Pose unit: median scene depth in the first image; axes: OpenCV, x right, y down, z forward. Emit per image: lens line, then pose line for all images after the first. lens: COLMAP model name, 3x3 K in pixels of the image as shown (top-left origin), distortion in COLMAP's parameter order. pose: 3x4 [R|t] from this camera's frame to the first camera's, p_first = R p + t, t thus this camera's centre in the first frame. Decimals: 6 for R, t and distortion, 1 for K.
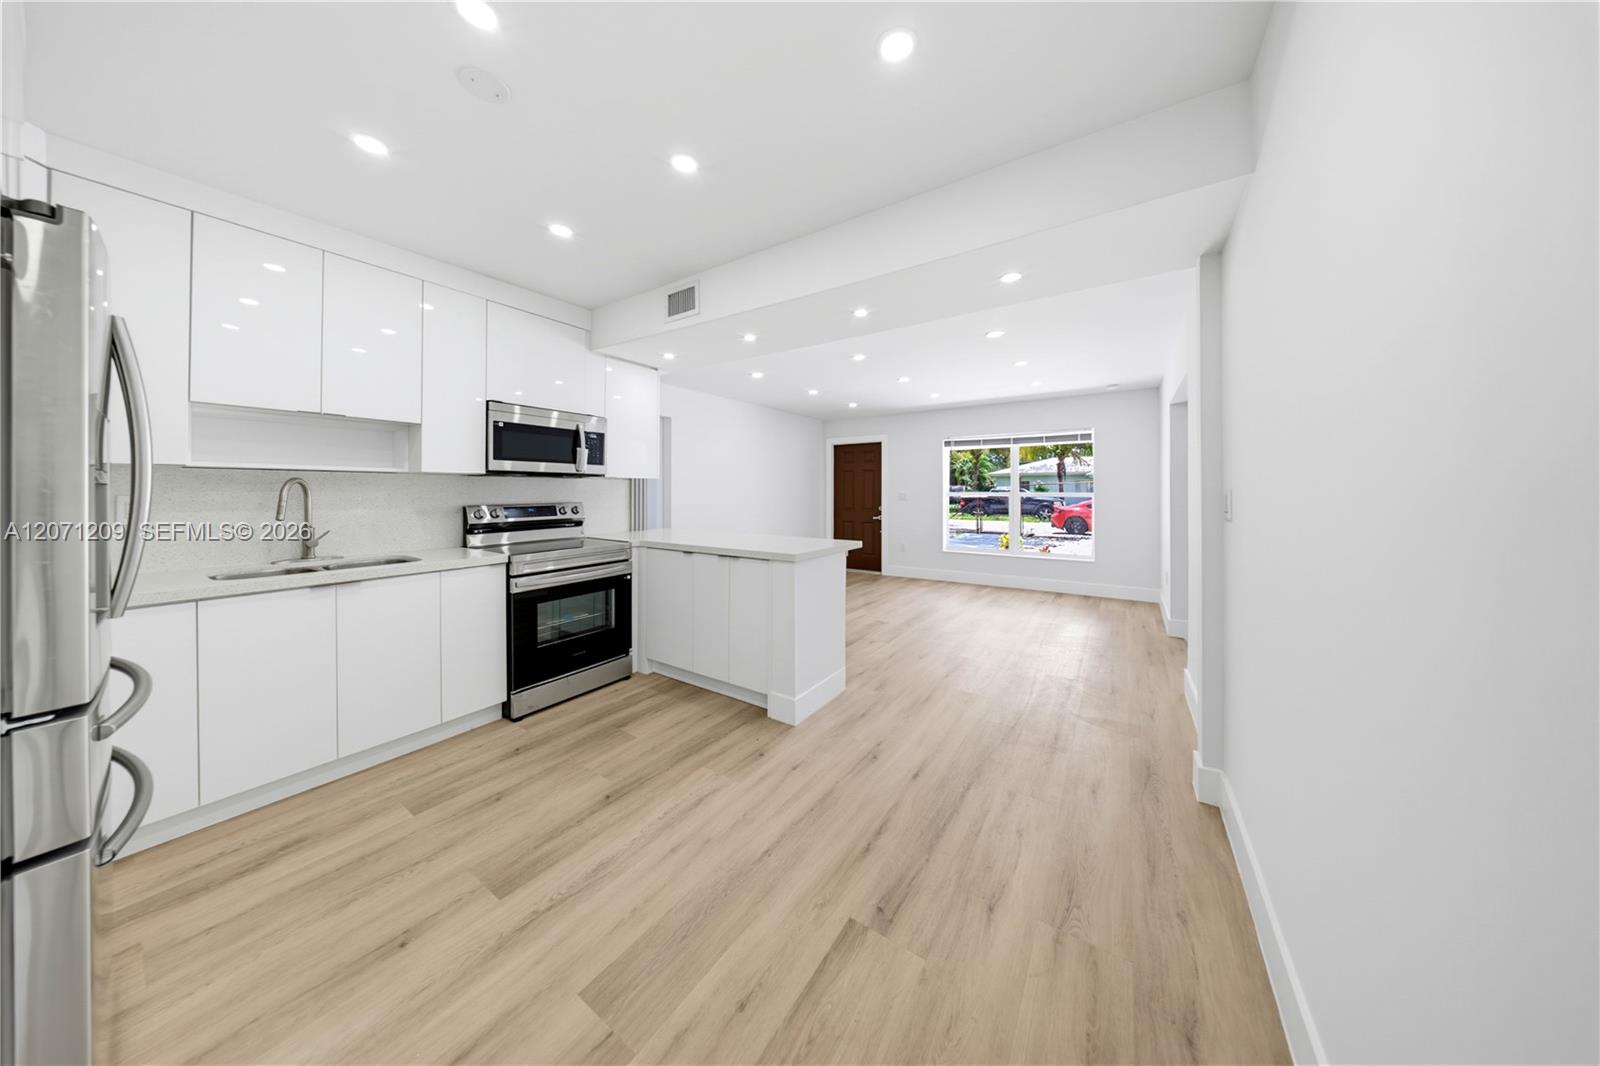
lens RADIAL K [[477.9, 0, 798.1], [0, 477.9, 479.2], [0, 0, 1]] dist [0.001020, -0.001987]
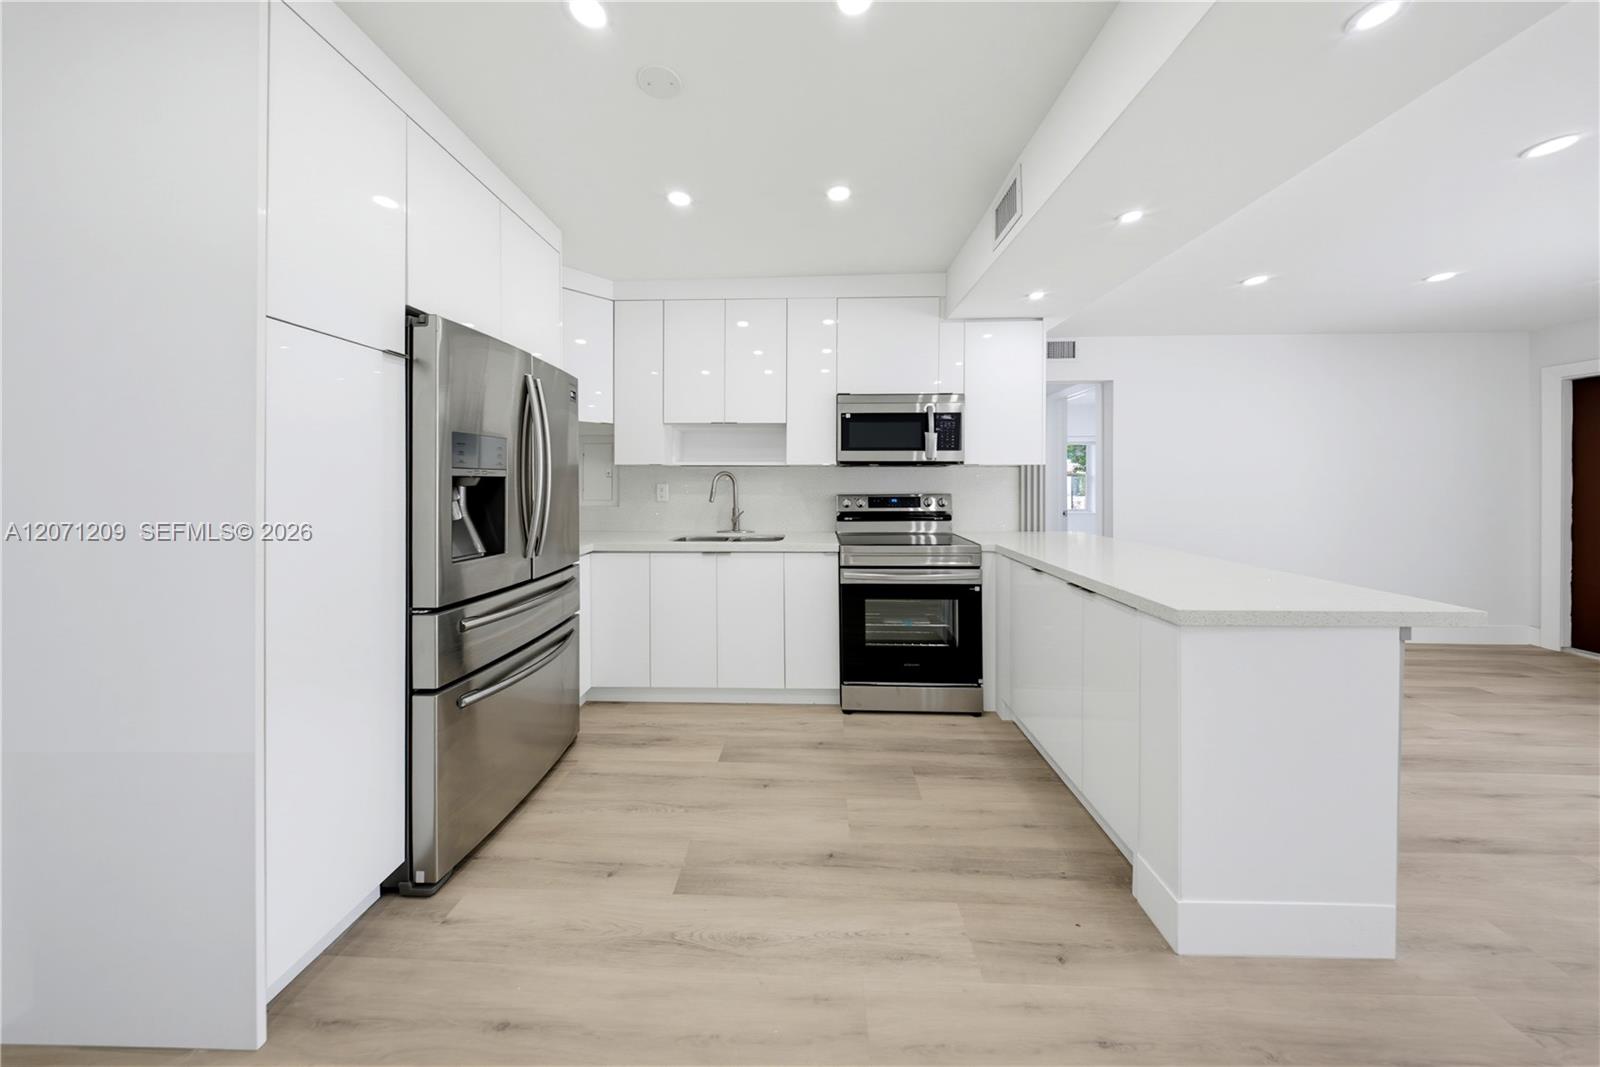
lens RADIAL K [[477.9, 0, 798.1], [0, 477.9, 479.7], [0, 0, 1]] dist [0.001020, -0.001987]
pose [[0.528048, -0.001781, -0.849213, 0.197221], [0.020345, 0.999737, 0.010554, 0.009320], [0.848971, -0.022850, 0.527945, 0.395755]]
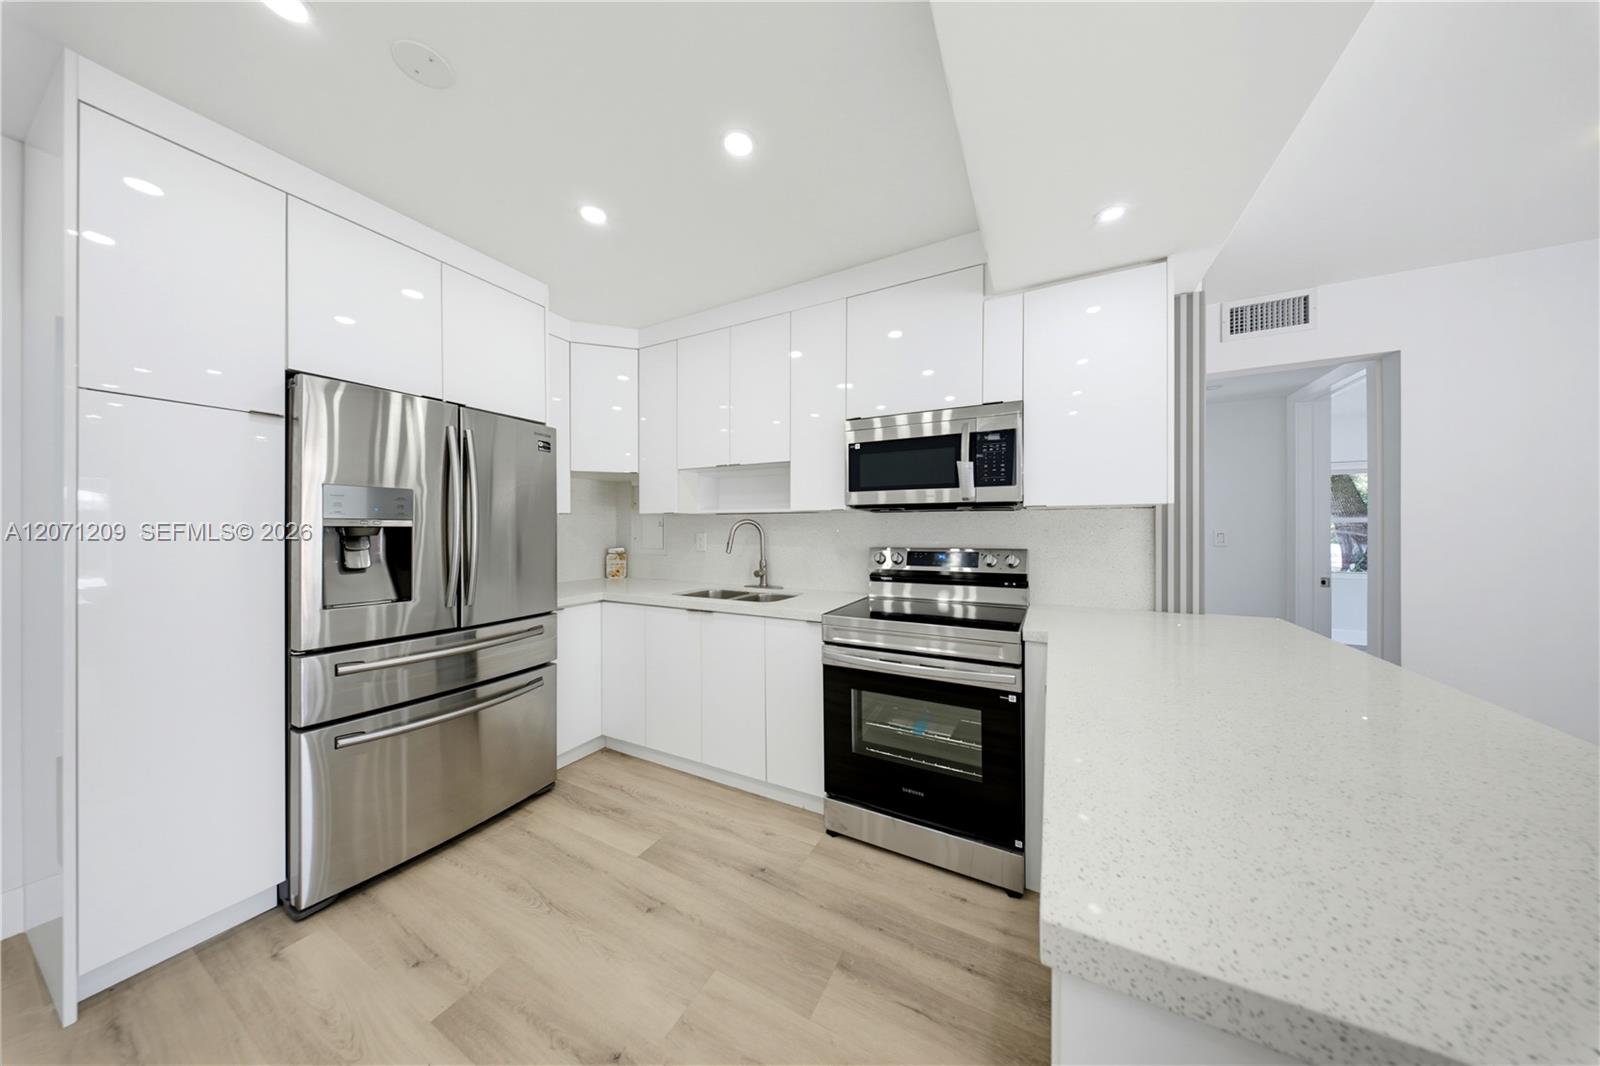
lens RADIAL K [[465.6, 0, 796.8], [0, 465.6, 527.0], [0, 0, 1]] dist [0.000962, -0.001921]
pose [[0.111401, -0.003438, -0.993770, 0.139569], [0.024630, 0.999696, -0.000698, 0.017718], [0.993470, -0.024399, 0.111452, 0.862166]]
